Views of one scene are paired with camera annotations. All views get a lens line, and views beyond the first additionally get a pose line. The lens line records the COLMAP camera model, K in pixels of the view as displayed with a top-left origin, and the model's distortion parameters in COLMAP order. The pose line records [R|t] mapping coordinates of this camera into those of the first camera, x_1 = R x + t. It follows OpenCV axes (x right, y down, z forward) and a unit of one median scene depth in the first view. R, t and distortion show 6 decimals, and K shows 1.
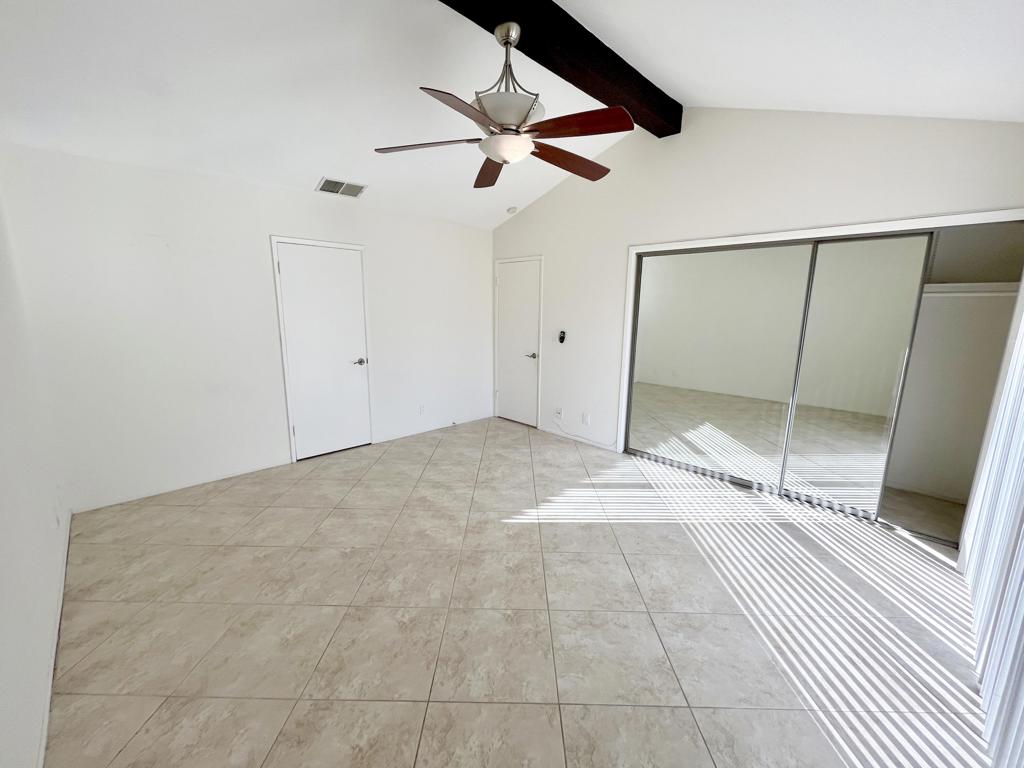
lens RADIAL K [[413.1, 0, 511.3], [0, 413.1, 384.6], [0, 0, 1]] dist [-0.004074, 0.000731]
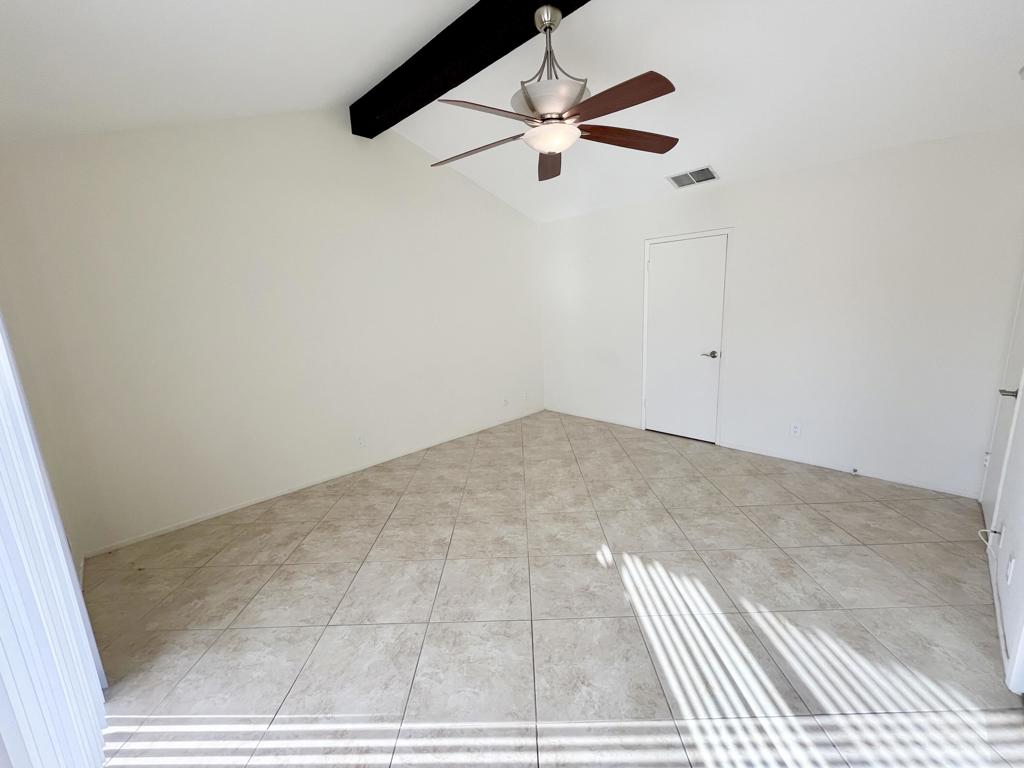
lens RADIAL K [[410.5, 0, 509.9], [0, 410.5, 384.6], [0, 0, 1]] dist [-0.004134, 0.000106]
pose [[-0.000721, 0.189723, -0.981837, 0.729732], [-0.143251, 0.971692, 0.187868, -0.125925], [0.989686, 0.140784, 0.026477, 0.674568]]
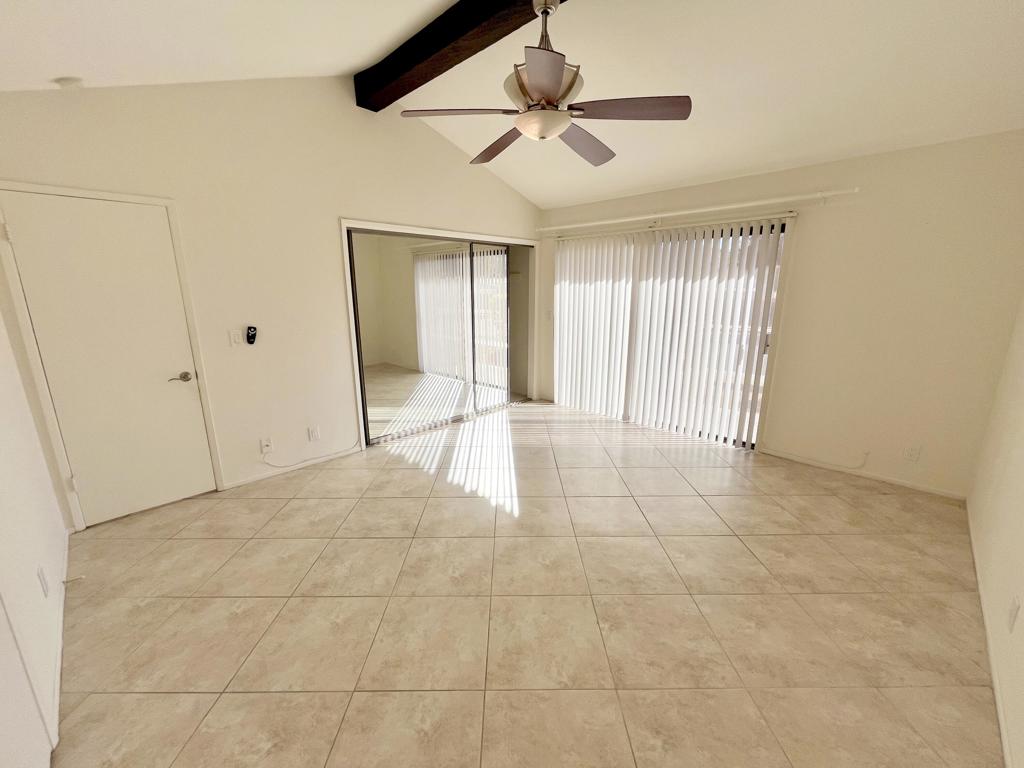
lens RADIAL K [[413.1, 0, 511.3], [0, 413.1, 384.6], [0, 0, 1]] dist [-0.004074, 0.000731]
pose [[-0.014767, -0.241120, 0.970383, -0.771518], [0.188866, 0.952346, 0.239513, -0.167241], [-0.981892, 0.186809, 0.031477, 0.813624]]
